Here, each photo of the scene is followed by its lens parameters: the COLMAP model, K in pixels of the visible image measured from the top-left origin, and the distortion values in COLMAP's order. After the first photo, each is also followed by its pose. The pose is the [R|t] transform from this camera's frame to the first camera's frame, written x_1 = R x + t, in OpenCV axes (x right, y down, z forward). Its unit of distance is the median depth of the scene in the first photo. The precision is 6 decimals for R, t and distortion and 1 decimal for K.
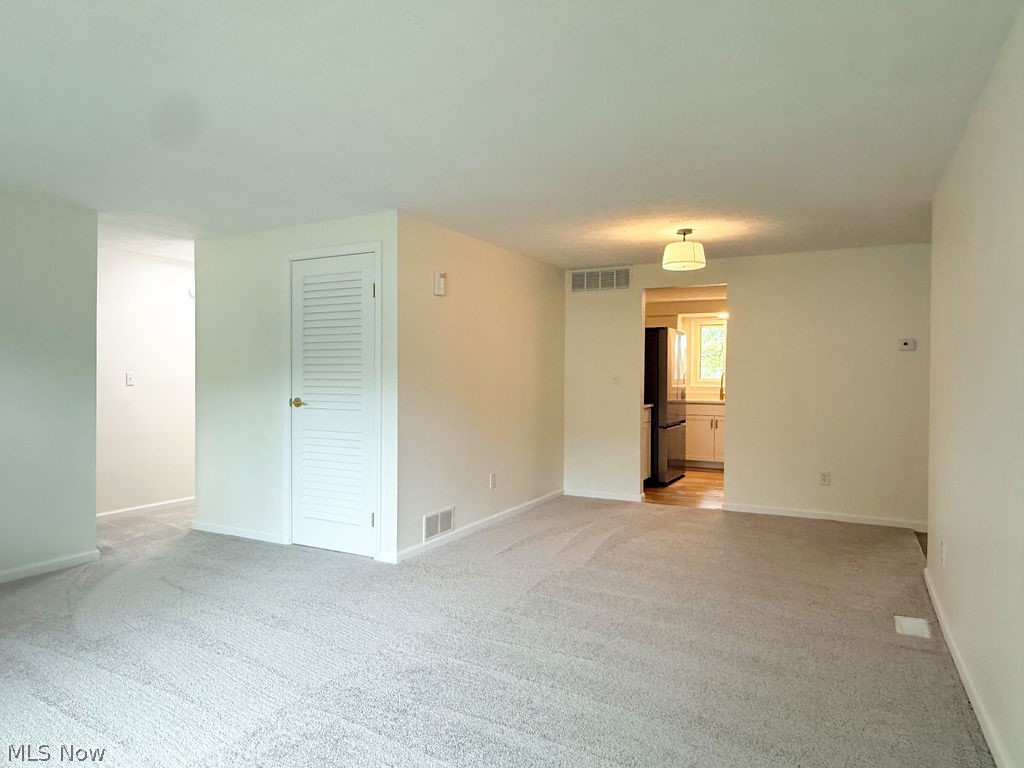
lens RADIAL K [[652.3, 0, 503.5], [0, 652.3, 385.5], [0, 0, 1]] dist [0.004860, -0.000065]
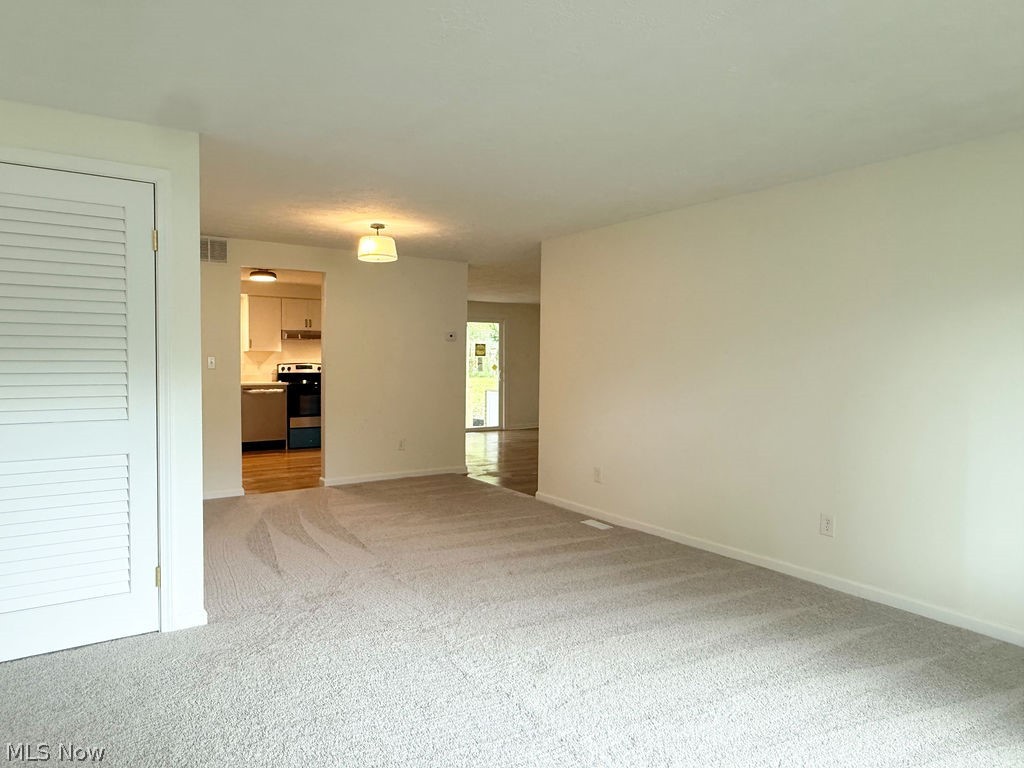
lens RADIAL K [[652.3, 0, 505.0], [0, 652.3, 379.8], [0, 0, 1]] dist [0.004860, -0.000065]
pose [[0.471034, -0.033246, 0.881488, -0.566788], [0.009039, 0.999419, 0.032864, -0.019144], [-0.882068, -0.007512, 0.471061, 0.316763]]
